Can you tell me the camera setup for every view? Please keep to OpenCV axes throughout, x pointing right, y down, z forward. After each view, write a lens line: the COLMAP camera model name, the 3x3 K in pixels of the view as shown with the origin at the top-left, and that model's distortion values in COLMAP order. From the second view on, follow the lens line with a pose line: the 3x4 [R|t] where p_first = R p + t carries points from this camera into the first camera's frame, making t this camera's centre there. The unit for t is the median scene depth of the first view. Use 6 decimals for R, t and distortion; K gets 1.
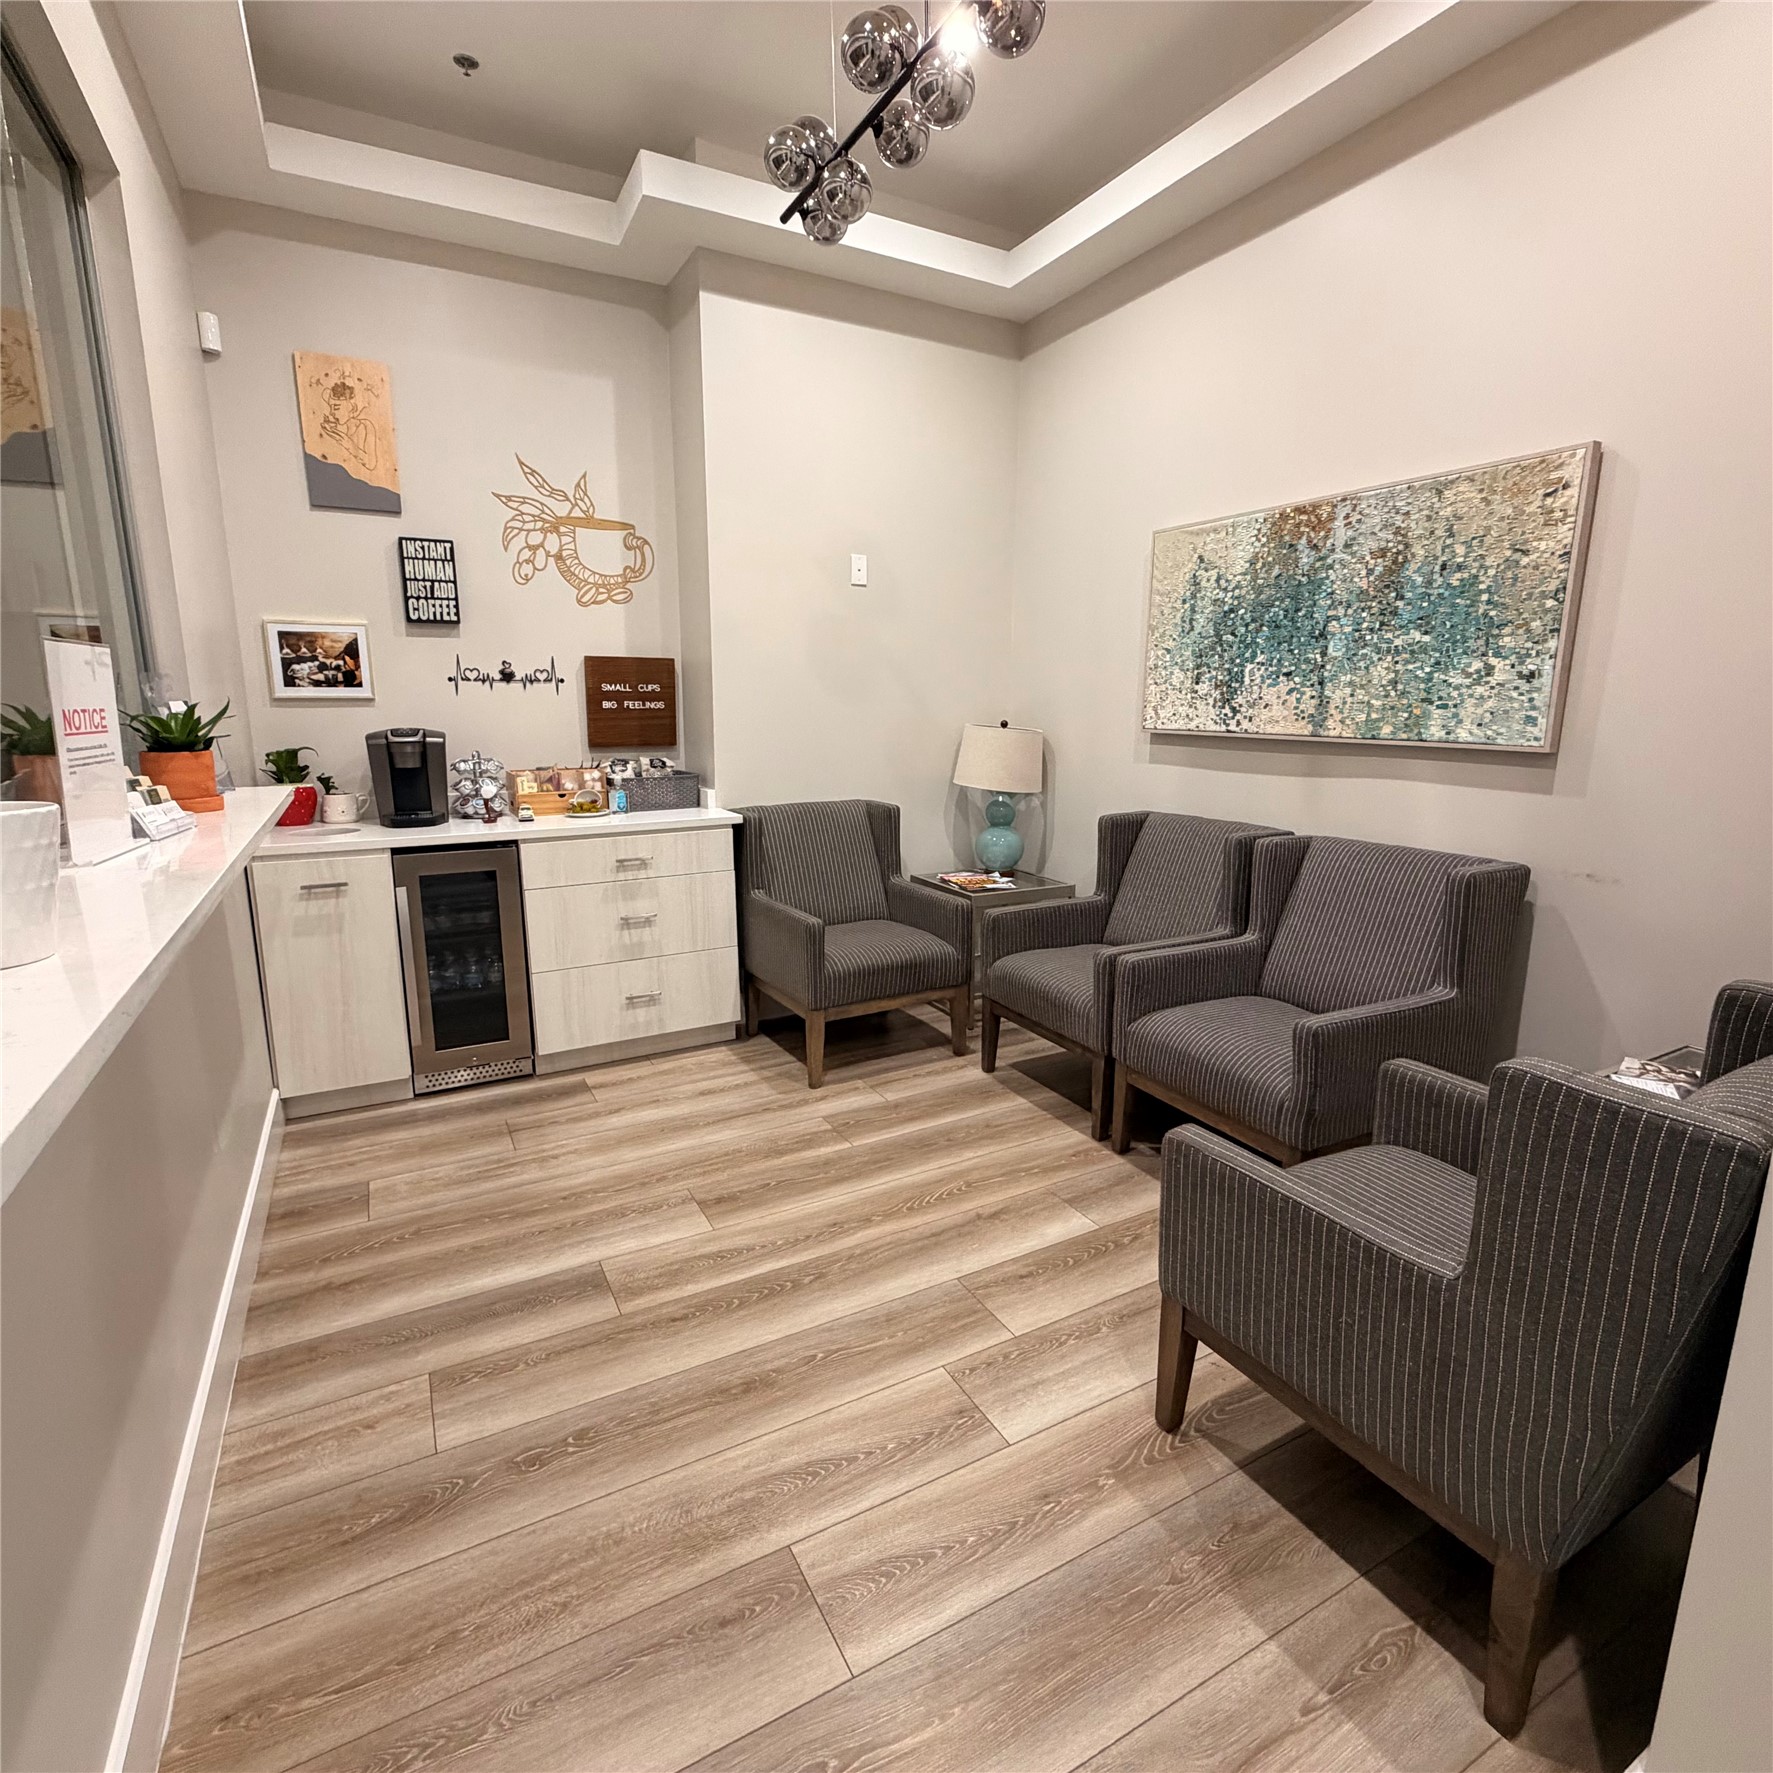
lens RADIAL K [[938.4, 0, 871.9], [0, 938.4, 904.0], [0, 0, 1]] dist [-0.003261, -0.008318]
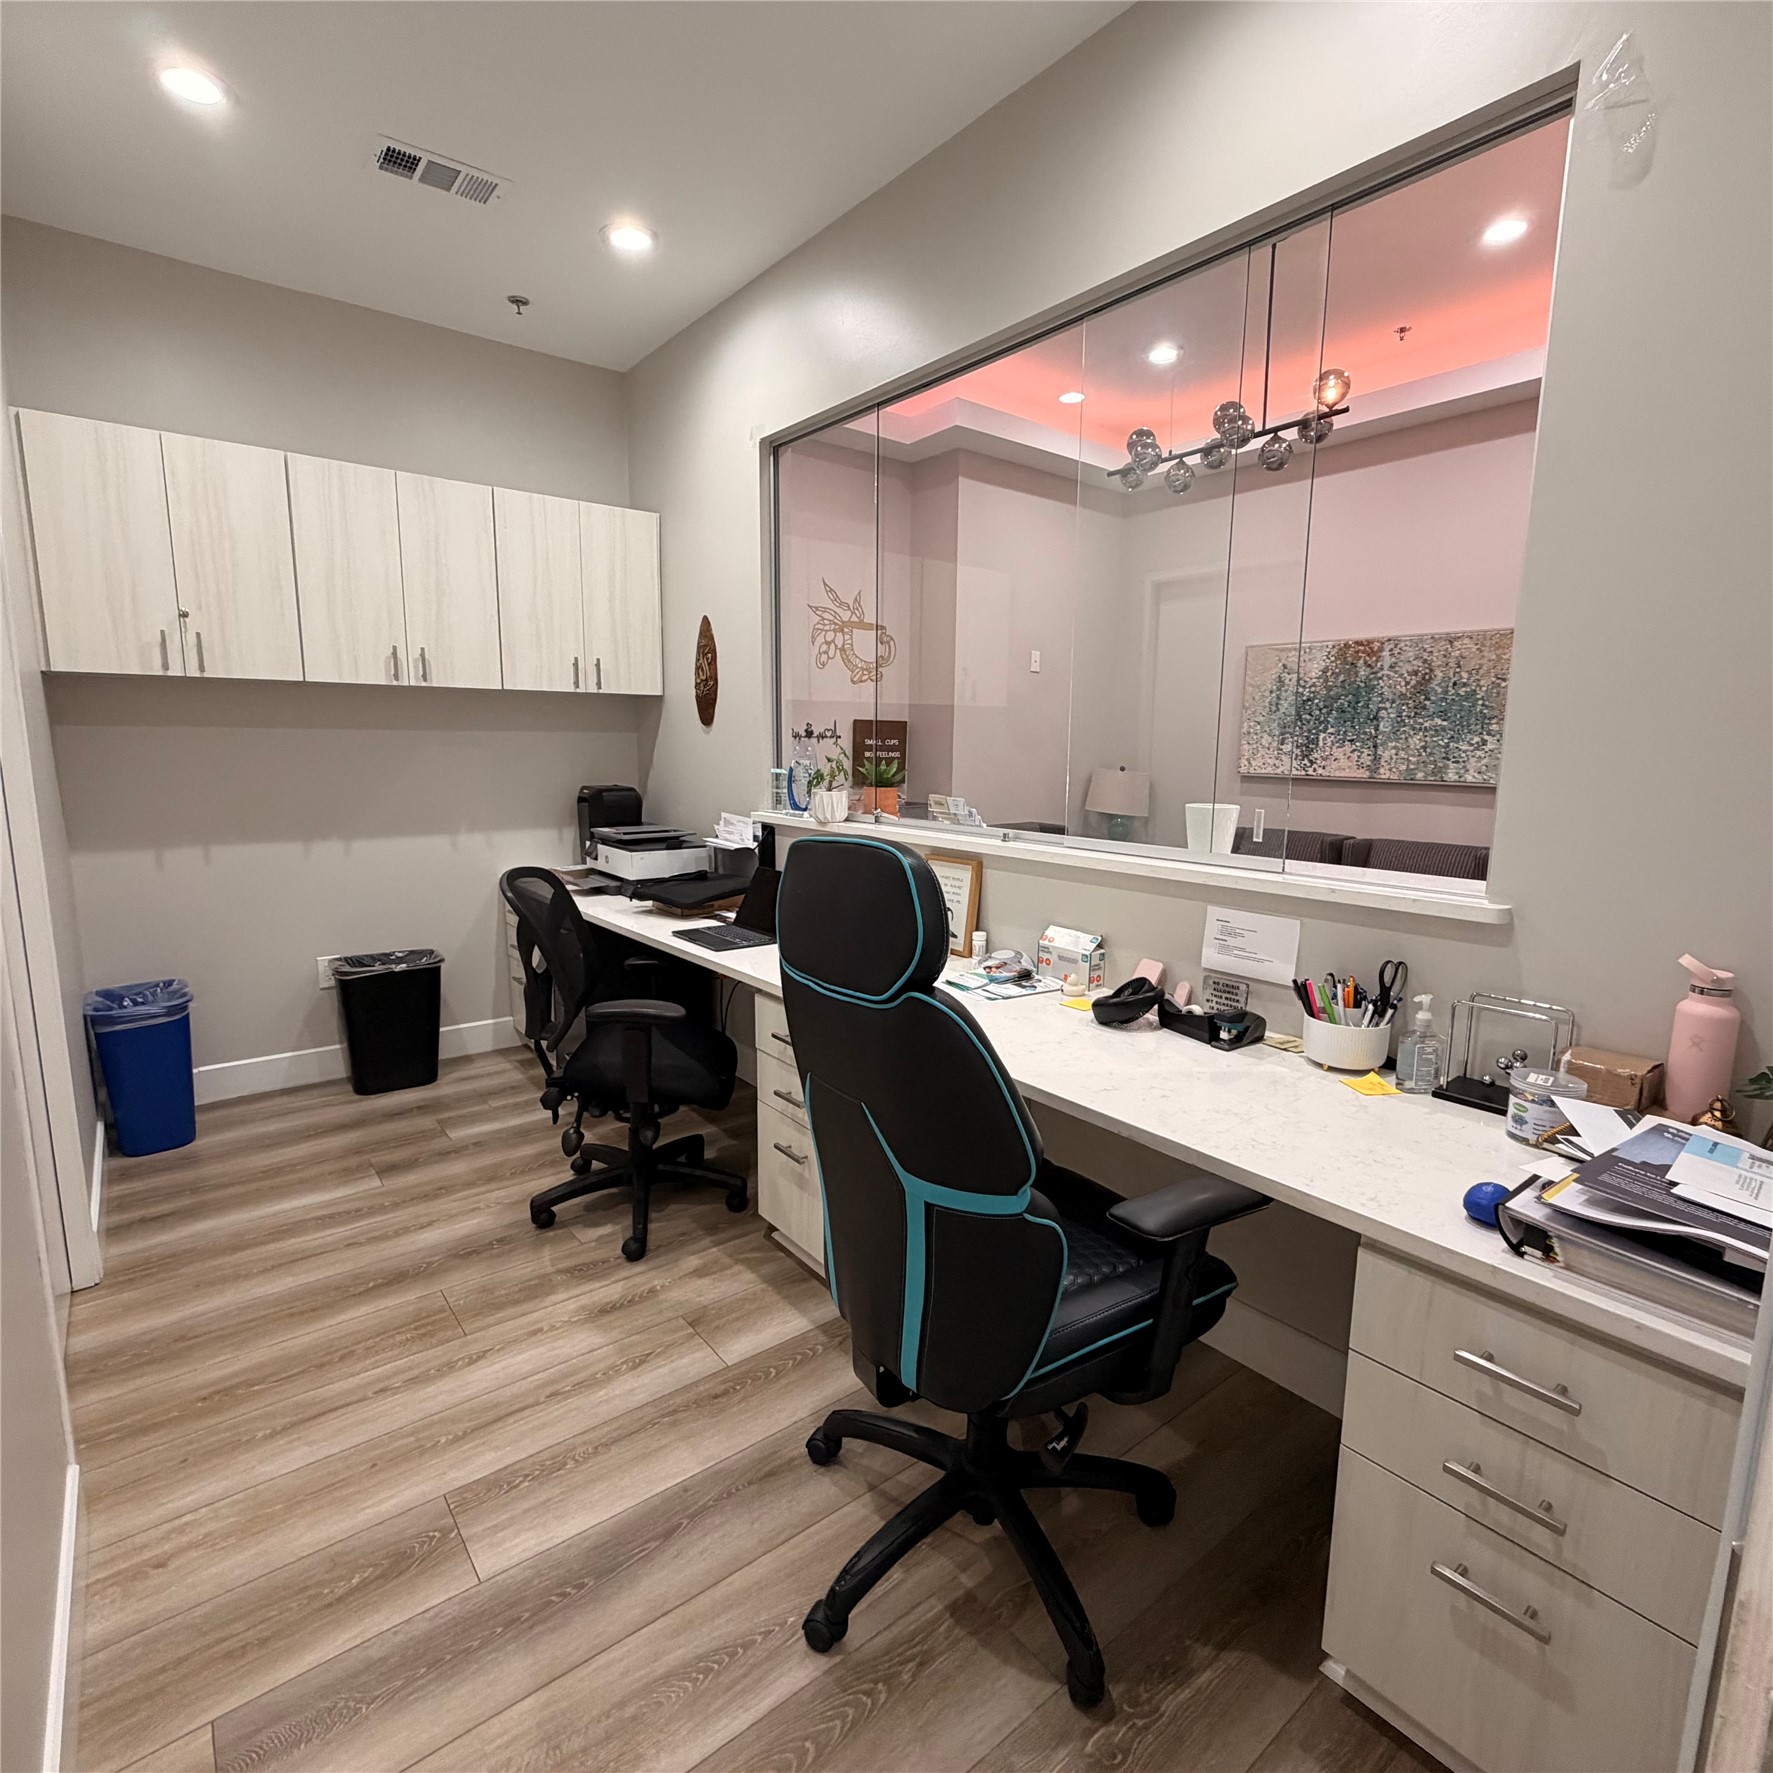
lens RADIAL K [[938.4, 0, 898.9], [0, 938.4, 871.9], [0, 0, 1]] dist [-0.003261, -0.008318]
pose [[0.981371, -0.018690, 0.191213, -0.561549], [0.032587, 0.997029, -0.069796, 0.060499], [-0.189341, 0.074726, 0.979064, -0.370813]]
